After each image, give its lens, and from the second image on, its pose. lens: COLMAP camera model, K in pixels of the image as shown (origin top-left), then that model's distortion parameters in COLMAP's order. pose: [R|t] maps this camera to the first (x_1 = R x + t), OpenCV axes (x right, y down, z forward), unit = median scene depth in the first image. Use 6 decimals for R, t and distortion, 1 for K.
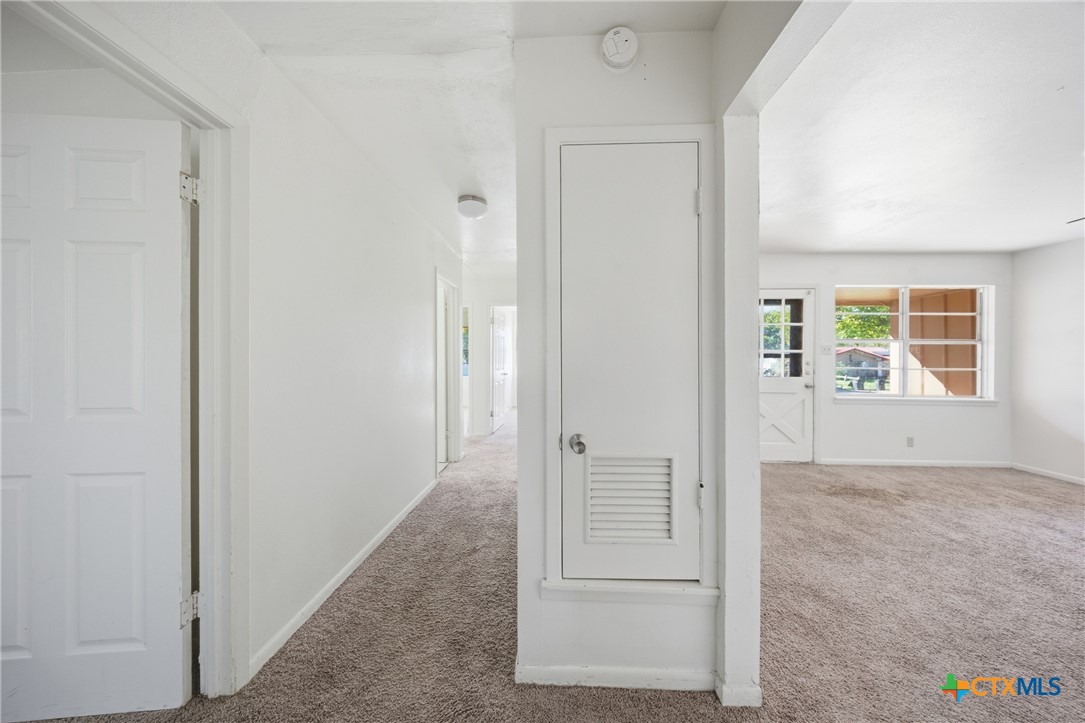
lens RADIAL K [[320.1, 0, 538.8], [0, 320.1, 361.3], [0, 0, 1]] dist [-0.002284, -0.000265]
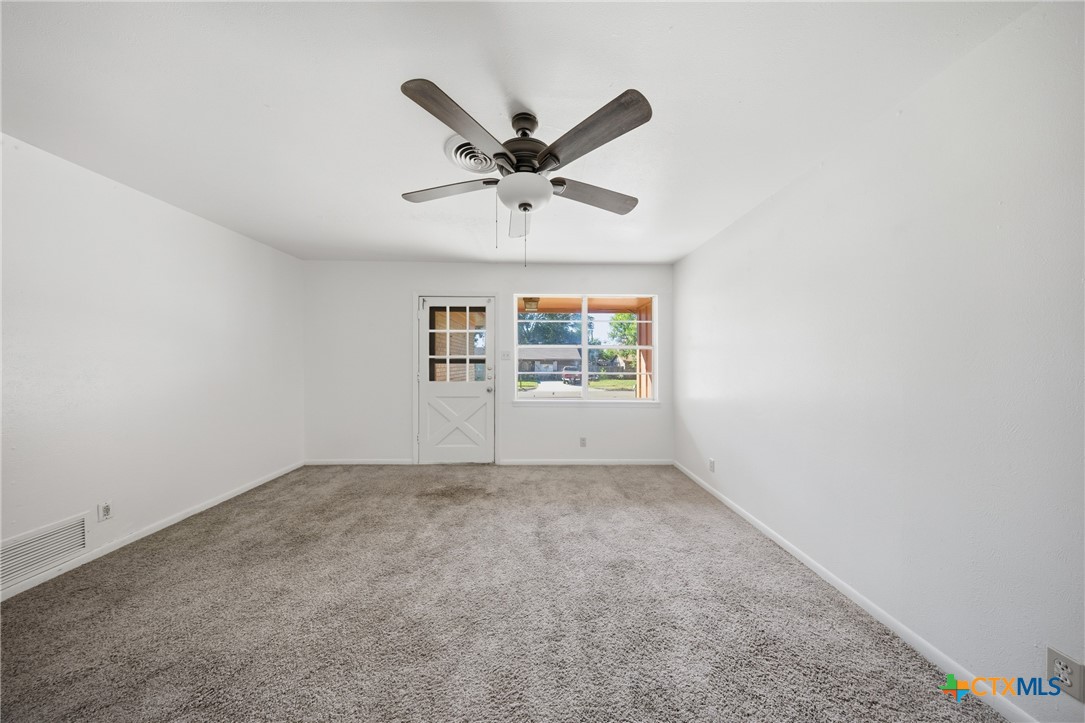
lens RADIAL K [[320.1, 0, 541.6], [0, 320.1, 360.5], [0, 0, 1]] dist [-0.002284, -0.000265]
pose [[0.997511, -0.002327, 0.070472, 0.943088], [0.002795, 0.999975, -0.006545, -0.011762], [-0.070455, 0.006725, 0.997492, -0.052392]]
